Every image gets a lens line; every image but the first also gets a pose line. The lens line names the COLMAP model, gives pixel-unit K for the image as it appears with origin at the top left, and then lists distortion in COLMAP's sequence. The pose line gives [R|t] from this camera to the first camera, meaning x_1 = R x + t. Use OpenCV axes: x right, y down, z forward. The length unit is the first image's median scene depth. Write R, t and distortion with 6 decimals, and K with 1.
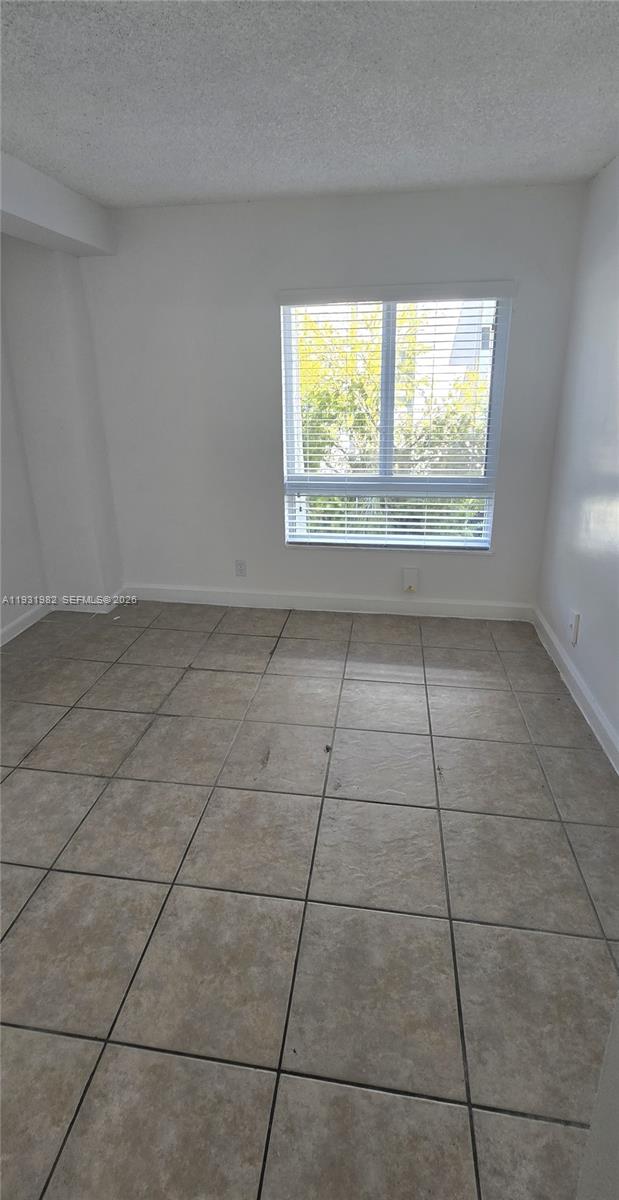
lens RADIAL K [[545.8, 0, 302.0], [0, 545.8, 534.0], [0, 0, 1]] dist [-0.009546, 0.007798]
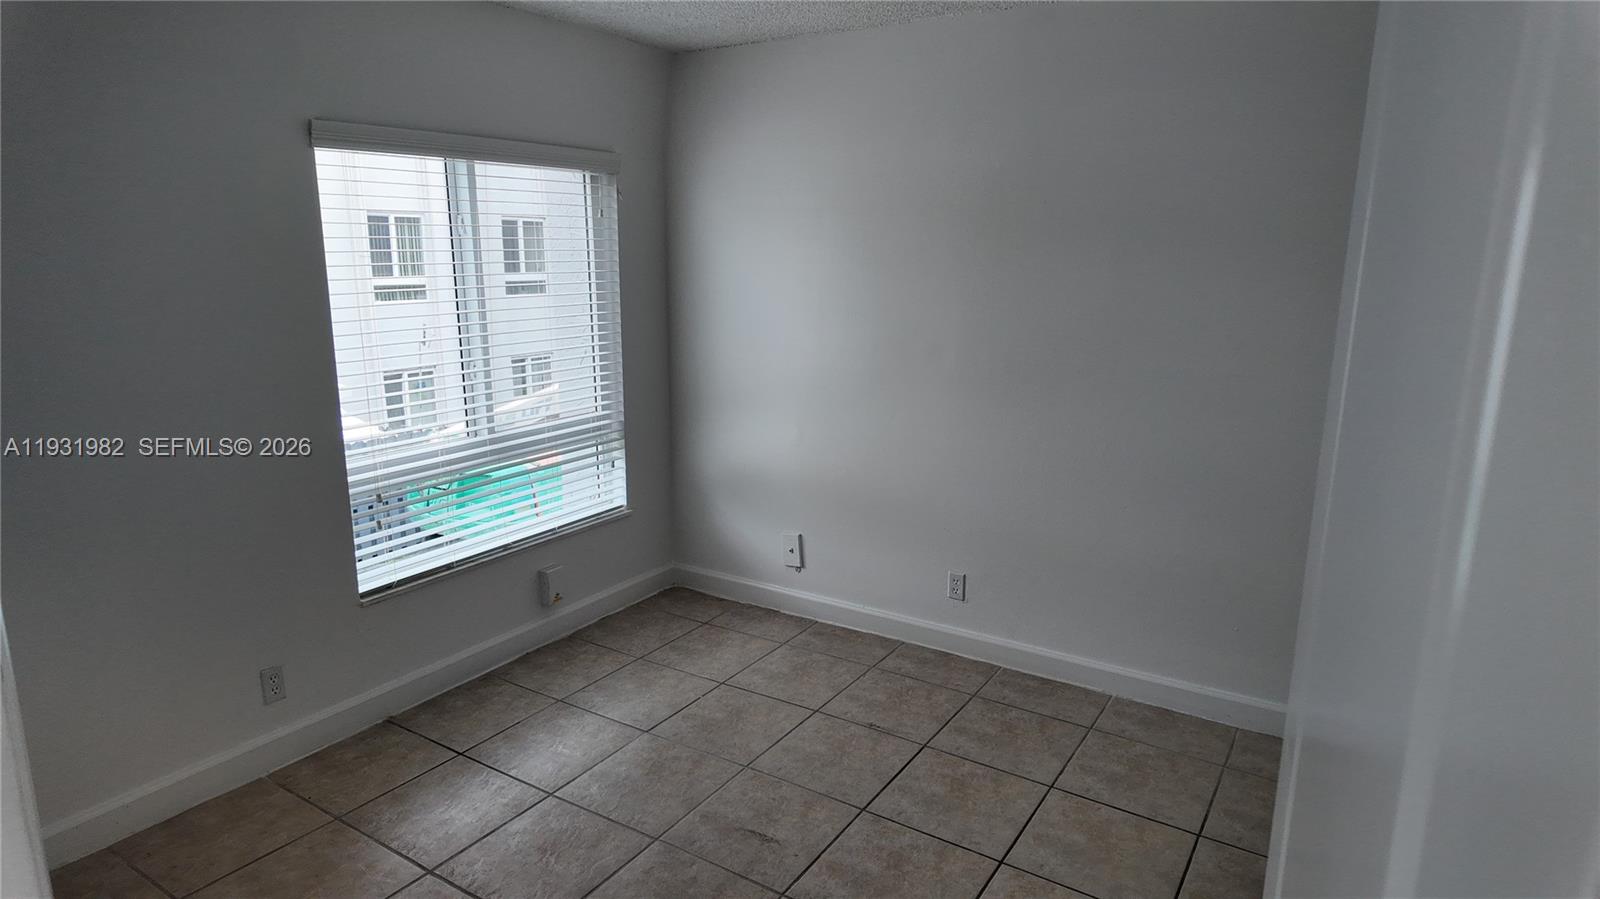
lens RADIAL K [[927.5, 0, 800.0], [0, 927.5, 449.5], [0, 0, 1]] dist [0.044567, -0.000938]
pose [[0.405967, -0.185023, 0.894962, -0.774793], [0.256903, 0.962906, 0.082535, -0.103223], [-0.877035, 0.196412, 0.438442, 0.278579]]
